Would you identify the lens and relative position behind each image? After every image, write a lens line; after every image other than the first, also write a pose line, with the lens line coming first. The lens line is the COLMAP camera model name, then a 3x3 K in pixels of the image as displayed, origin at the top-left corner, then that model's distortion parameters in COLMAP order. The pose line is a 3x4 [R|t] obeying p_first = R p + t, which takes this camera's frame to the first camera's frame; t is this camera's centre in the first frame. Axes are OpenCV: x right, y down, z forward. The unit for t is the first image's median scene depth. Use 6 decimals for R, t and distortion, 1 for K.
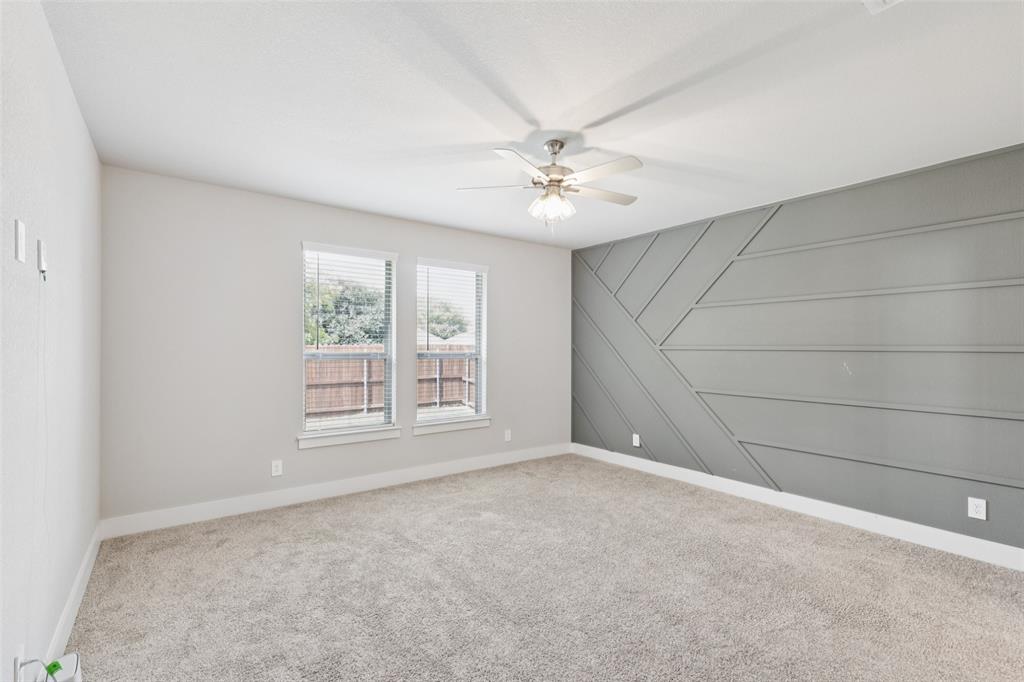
lens RADIAL K [[464.4, 0, 513.1], [0, 464.4, 349.1], [0, 0, 1]] dist [0.009214, -0.001790]
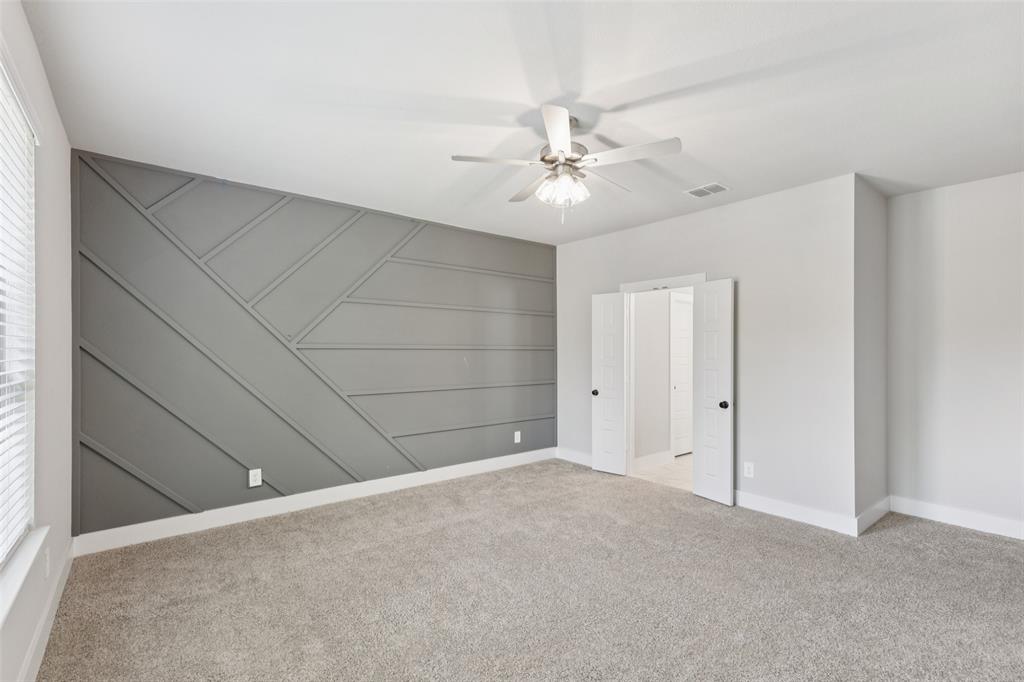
lens RADIAL K [[464.4, 0, 511.7], [0, 464.4, 346.3], [0, 0, 1]] dist [0.009214, -0.001790]
pose [[-0.048318, 0.005330, 0.998818, -0.512260], [0.001301, 0.999985, -0.005273, 0.002452], [-0.998831, 0.001045, -0.048324, 0.726041]]
